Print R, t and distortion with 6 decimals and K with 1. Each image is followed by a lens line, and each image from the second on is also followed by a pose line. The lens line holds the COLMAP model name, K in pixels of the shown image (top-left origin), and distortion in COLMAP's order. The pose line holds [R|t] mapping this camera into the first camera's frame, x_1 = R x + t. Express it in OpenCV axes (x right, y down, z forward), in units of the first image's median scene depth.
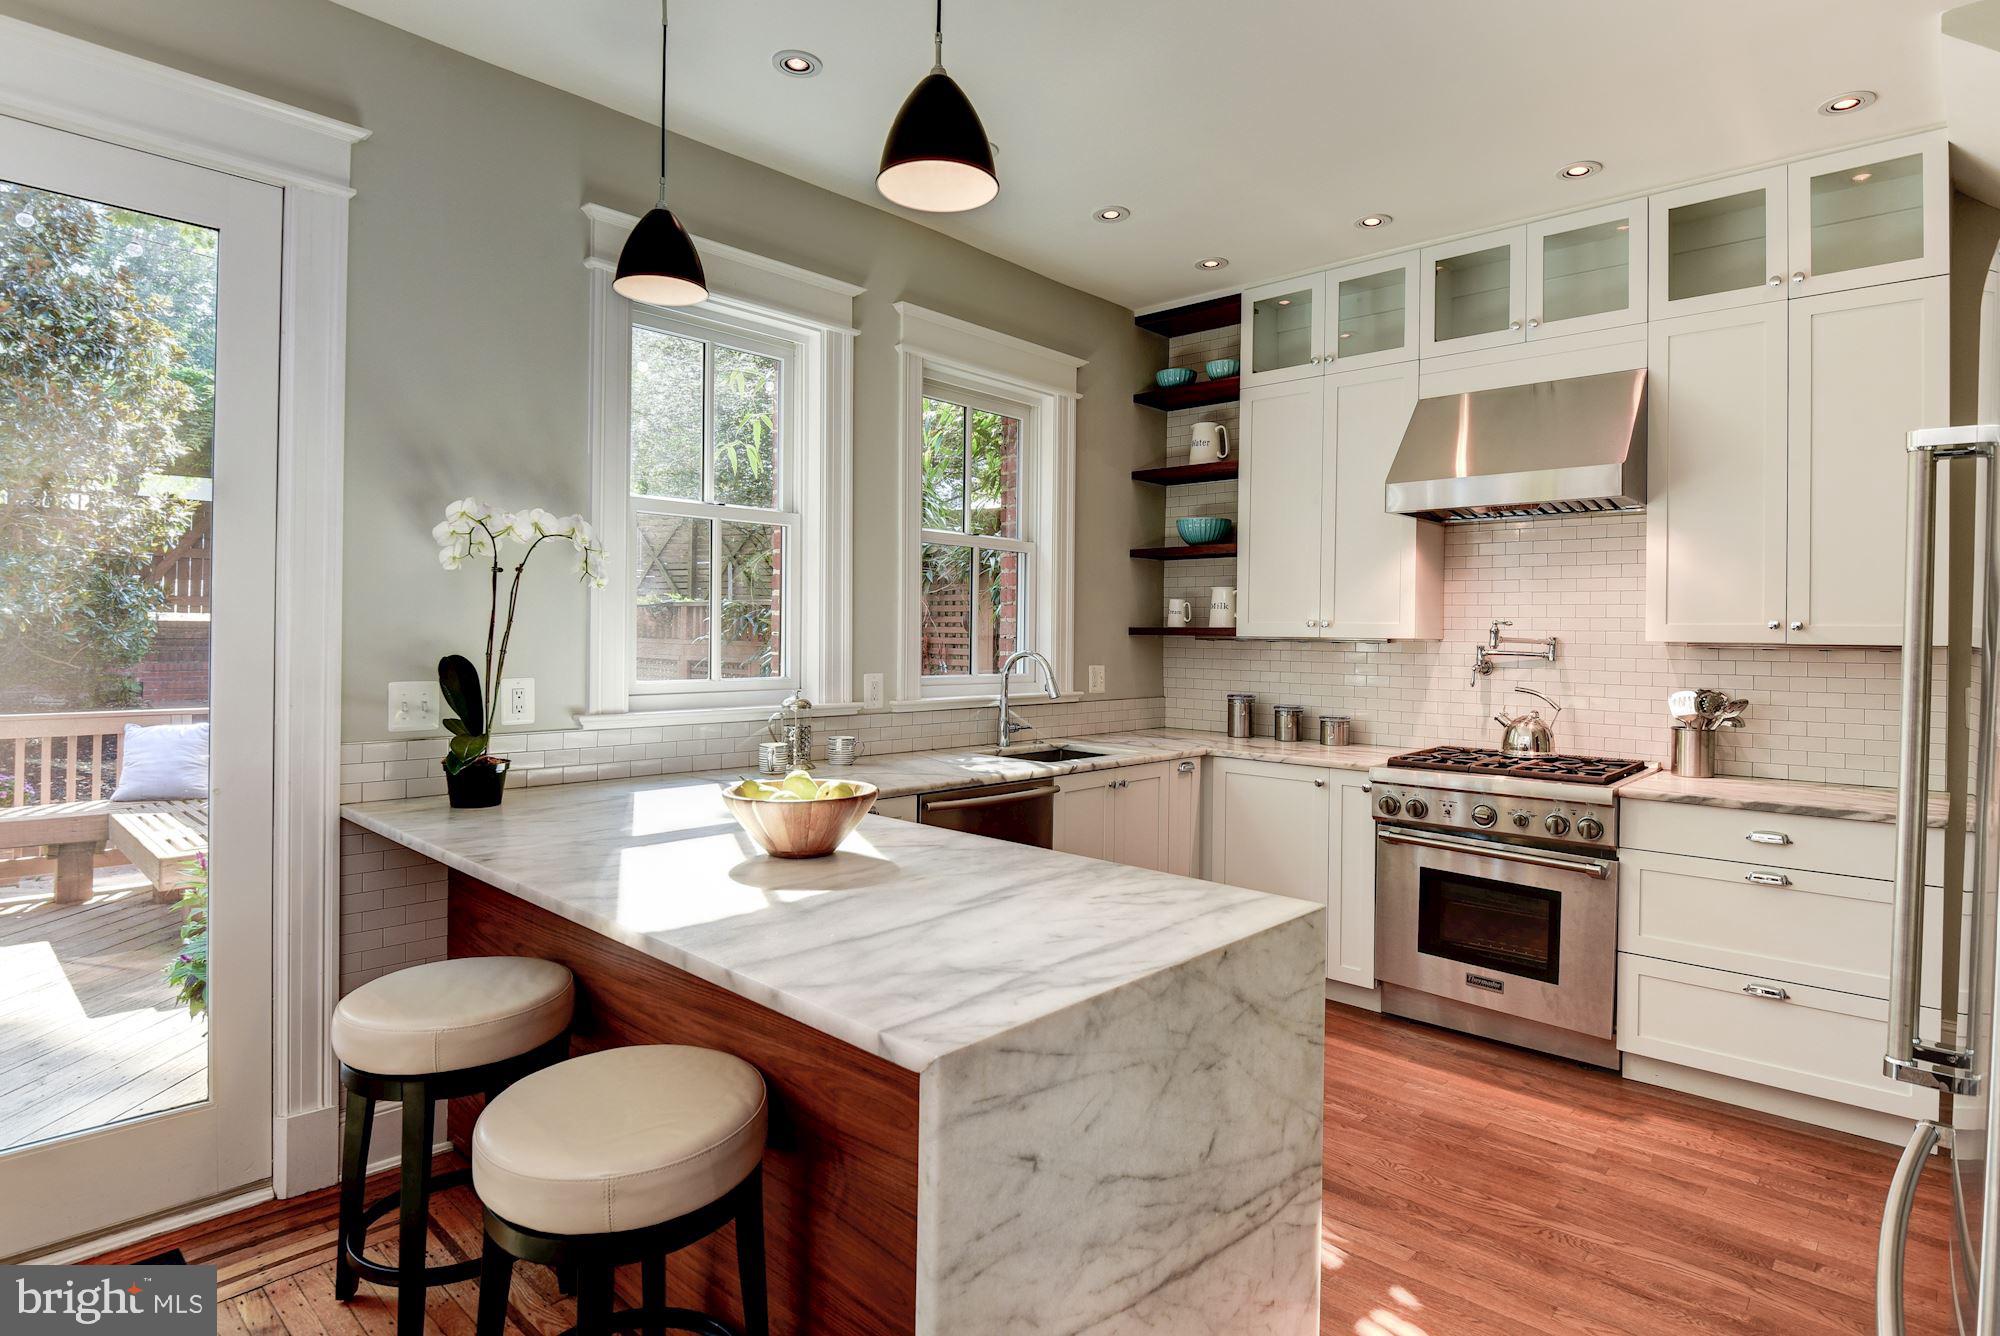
lens RADIAL K [[1046.8, 0, 1010.5], [0, 1046.8, 640.2], [0, 0, 1]] dist [-0.011117, -0.004702]
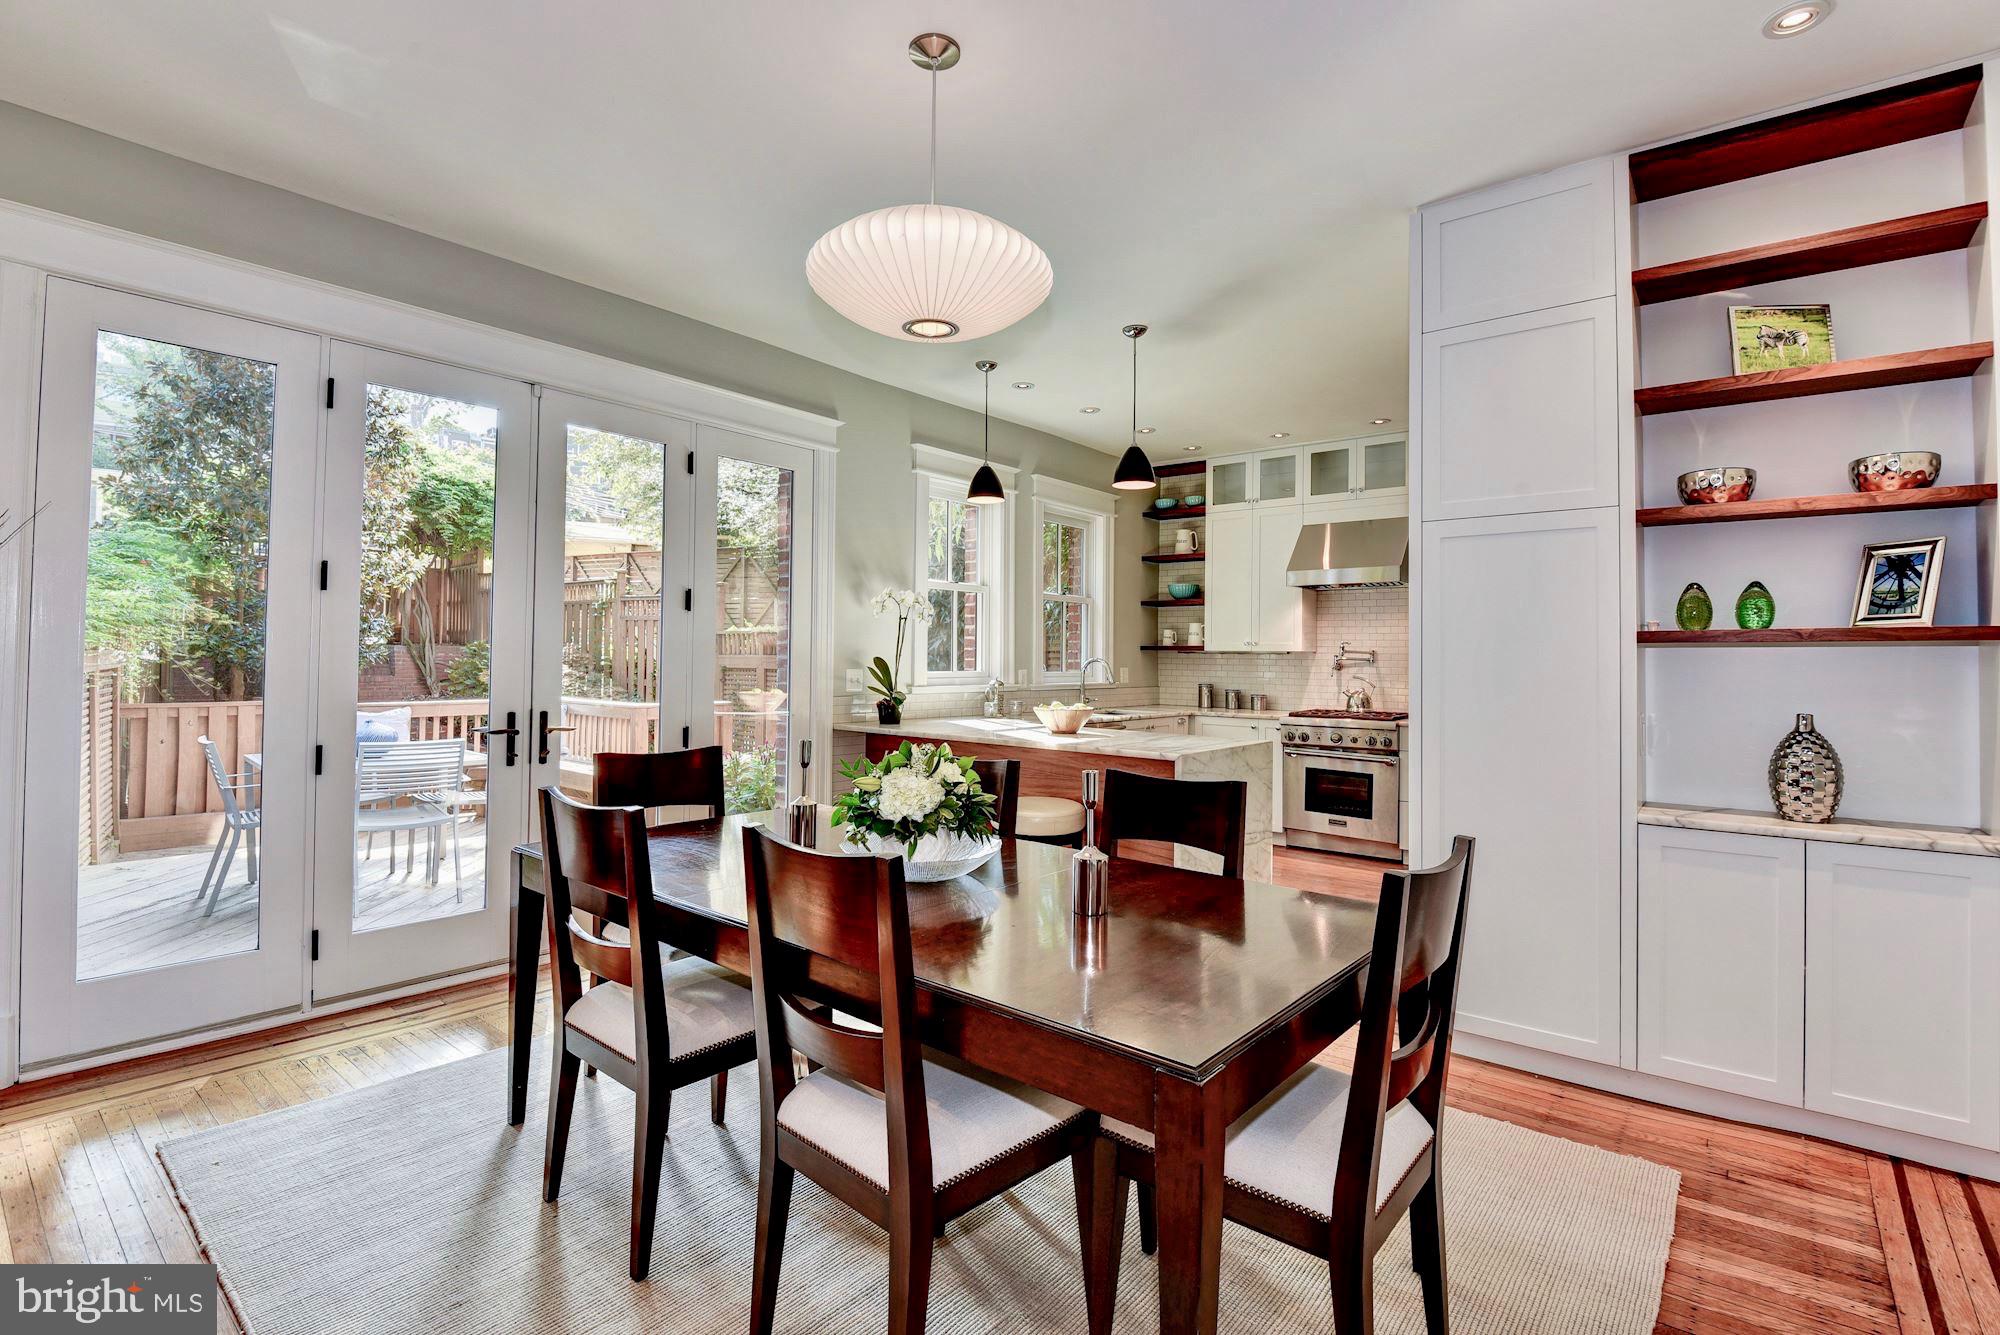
lens RADIAL K [[926.8, 0, 1004.0], [0, 926.8, 649.7], [0, 0, 1]] dist [-0.011736, -0.006522]
pose [[0.998155, -0.001664, 0.060701, -0.258623], [0.002405, 0.999923, -0.012134, 0.015263], [-0.060676, 0.012258, 0.998082, -0.653610]]
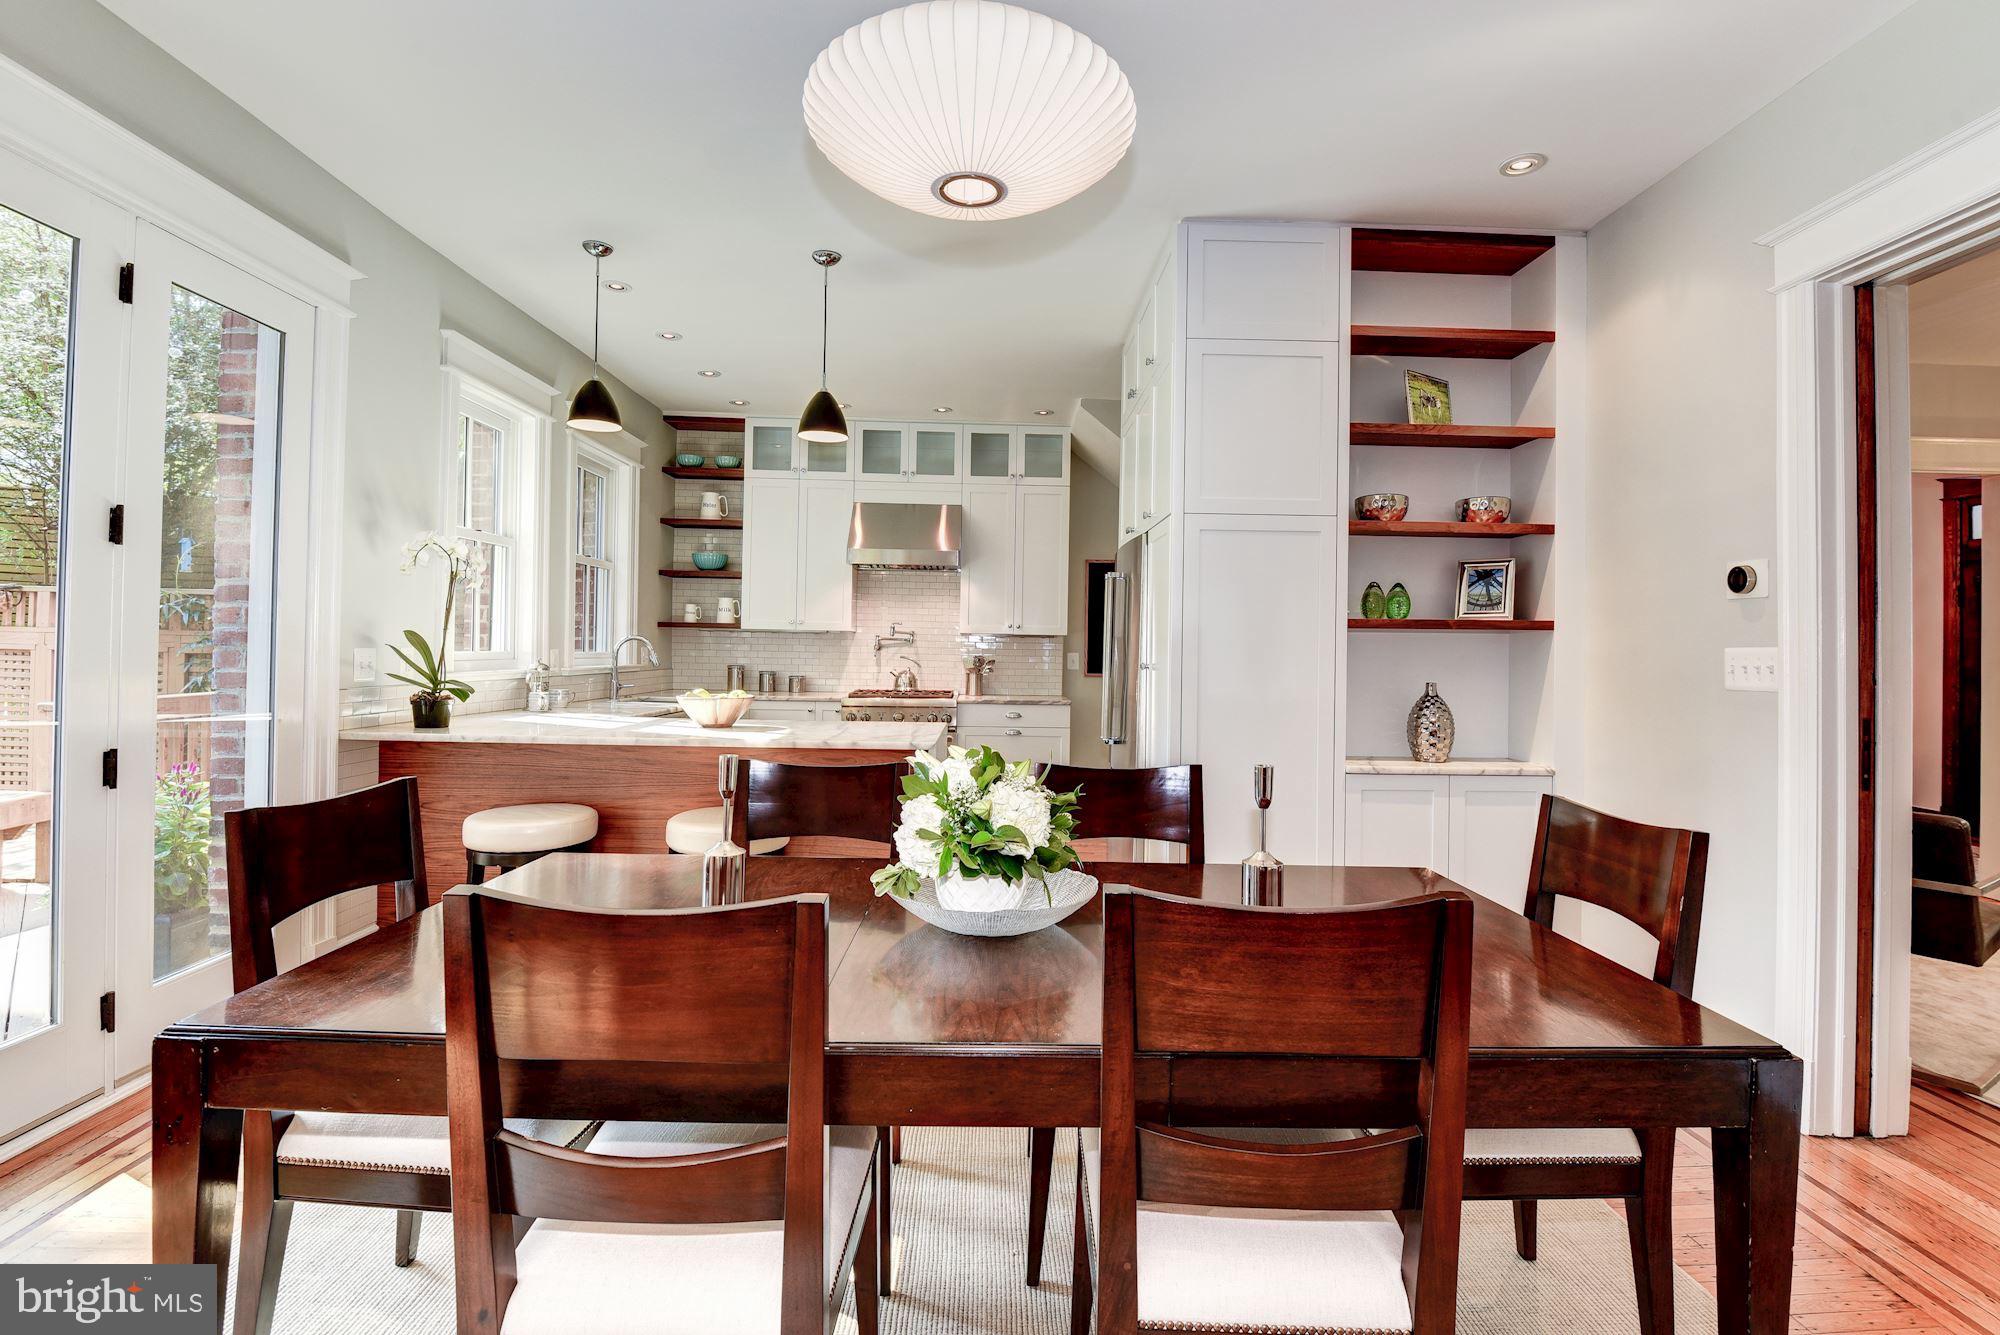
lens RADIAL K [[926.8, 0, 1018.2], [0, 926.8, 648.2], [0, 0, 1]] dist [-0.011736, -0.006522]
pose [[0.710036, -0.000434, 0.704165, -0.569440], [-0.005428, 0.999967, 0.006090, 0.018028], [-0.704144, -0.008146, 0.710010, -0.381734]]
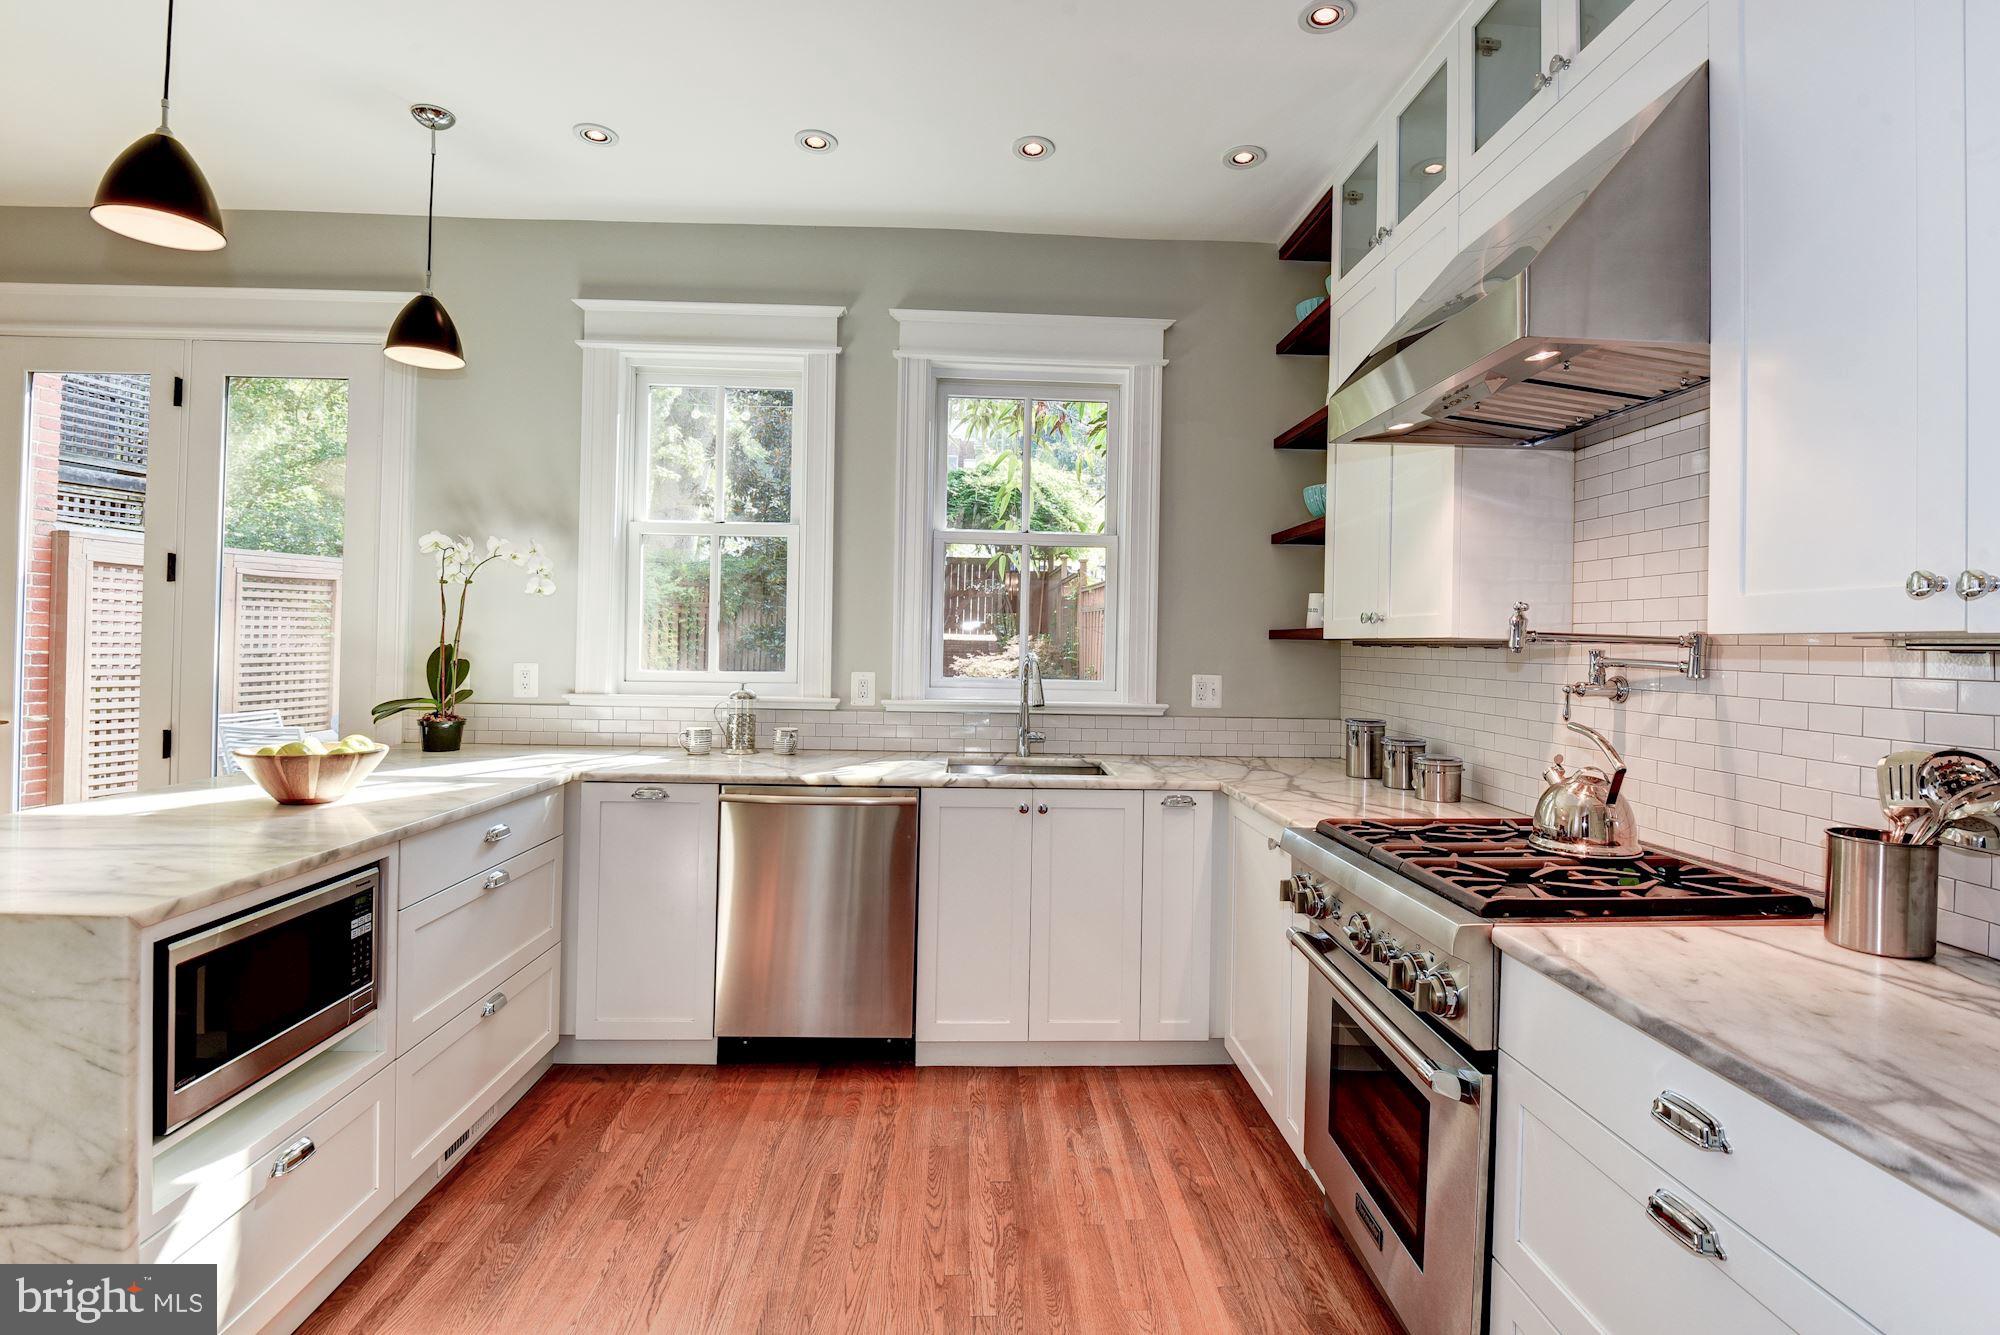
lens RADIAL K [[926.8, 0, 1011.6], [0, 926.8, 639.6], [0, 0, 1]] dist [-0.011736, -0.006522]
pose [[0.712556, -0.002622, -0.701611, 0.599641], [-0.013672, 0.999751, -0.017621, 0.013514], [0.701482, 0.022149, 0.712343, 0.433846]]
